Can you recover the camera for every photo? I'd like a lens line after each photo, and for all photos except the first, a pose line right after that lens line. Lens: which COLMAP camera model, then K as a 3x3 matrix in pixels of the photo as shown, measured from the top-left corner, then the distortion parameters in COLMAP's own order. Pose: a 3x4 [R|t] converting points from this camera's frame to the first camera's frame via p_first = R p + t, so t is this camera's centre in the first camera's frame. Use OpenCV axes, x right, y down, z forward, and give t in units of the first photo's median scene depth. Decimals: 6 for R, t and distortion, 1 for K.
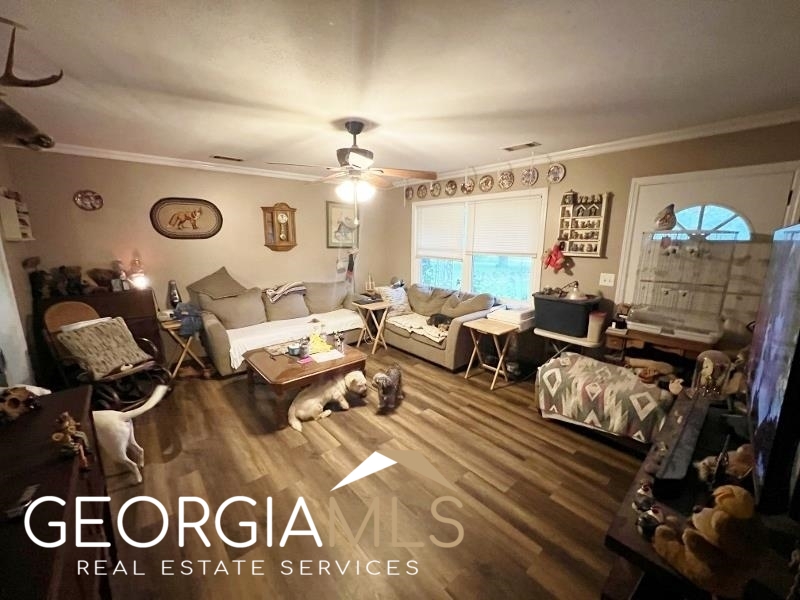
lens RADIAL K [[319.7, 0, 398.3], [0, 319.7, 296.6], [0, 0, 1]] dist [0.002810, -0.000090]
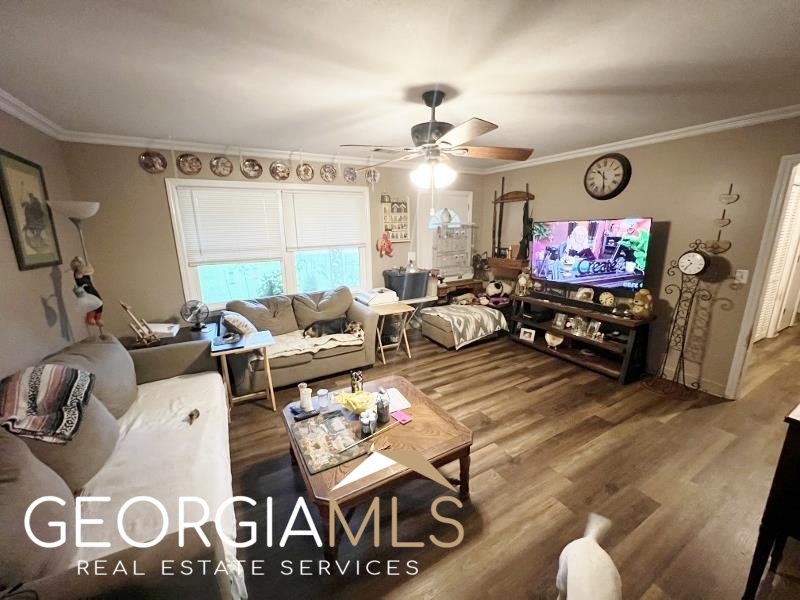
lens RADIAL K [[319.7, 0, 398.1], [0, 319.7, 297.7], [0, 0, 1]] dist [0.002810, -0.000090]
pose [[0.196784, -0.225477, 0.954168, -0.960179], [0.203819, 0.961344, 0.185138, -0.184102], [-0.959028, 0.158046, 0.235134, 0.881001]]
